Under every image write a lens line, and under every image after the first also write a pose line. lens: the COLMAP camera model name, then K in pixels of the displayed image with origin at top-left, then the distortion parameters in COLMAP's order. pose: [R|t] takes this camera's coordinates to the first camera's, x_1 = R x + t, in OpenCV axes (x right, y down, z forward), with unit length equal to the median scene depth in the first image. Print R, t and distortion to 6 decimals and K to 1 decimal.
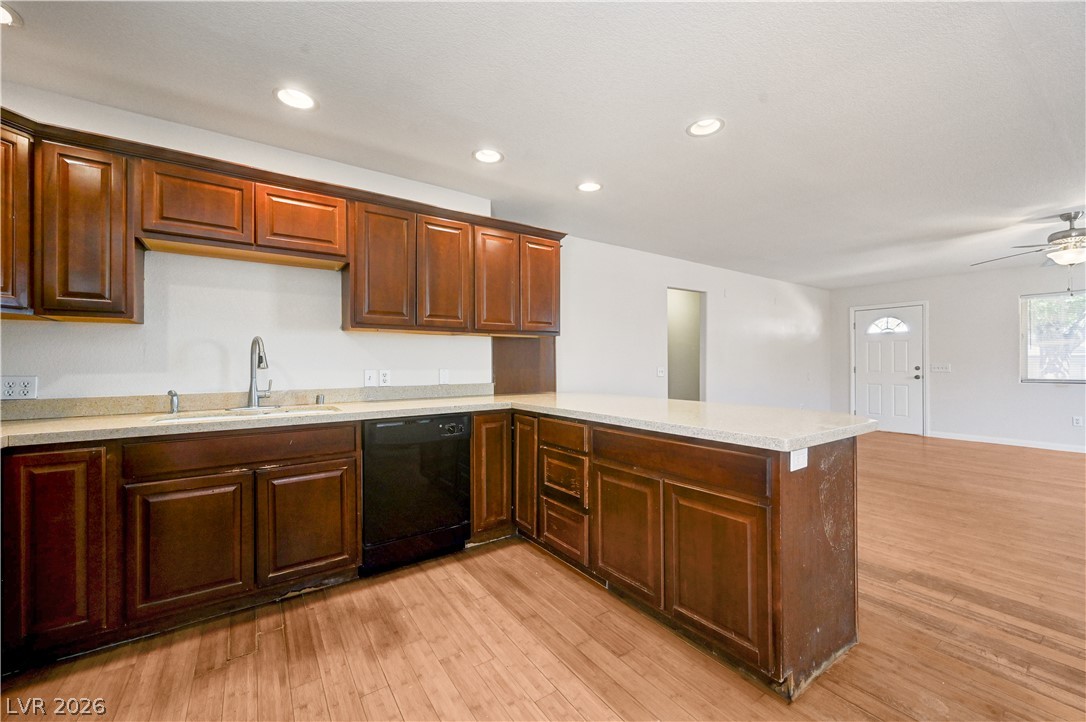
lens RADIAL K [[428.5, 0, 543.8], [0, 428.5, 363.1], [0, 0, 1]] dist [-0.002546, 0.000661]
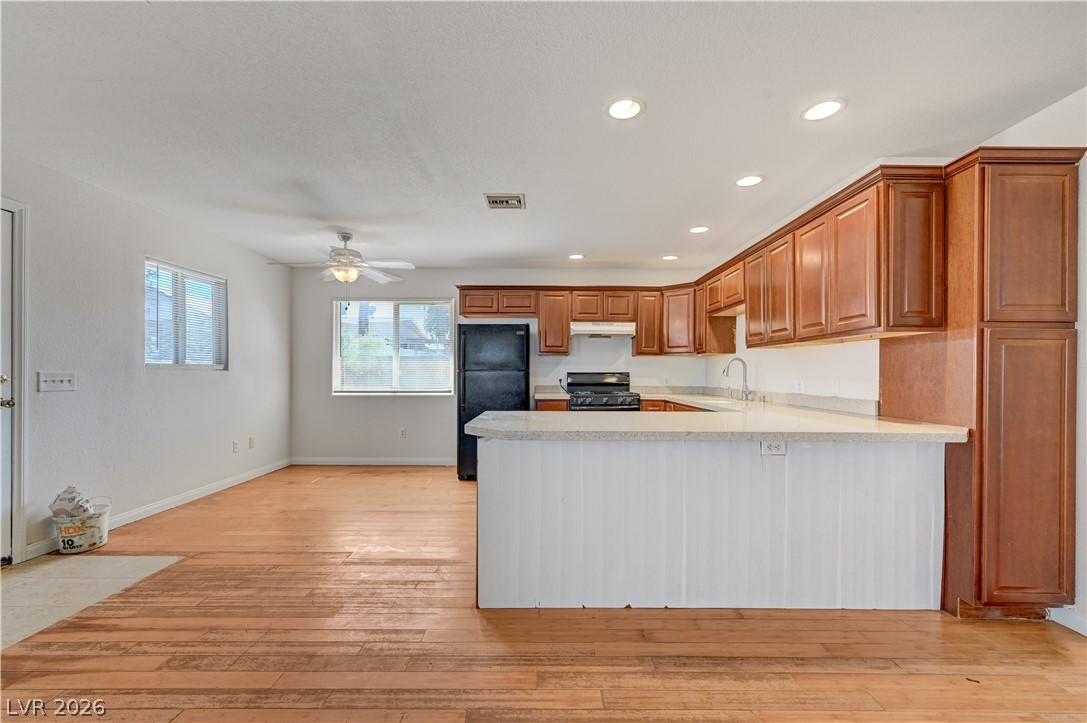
lens RADIAL K [[453.1, 0, 545.3], [0, 453.1, 370.4], [0, 0, 1]] dist [-0.000902, 0.000046]
pose [[-0.571565, -0.002196, -0.820554, 1.232376], [-0.002165, 0.999997, -0.001168, -0.006333], [0.820554, 0.001109, -0.571568, 1.392694]]
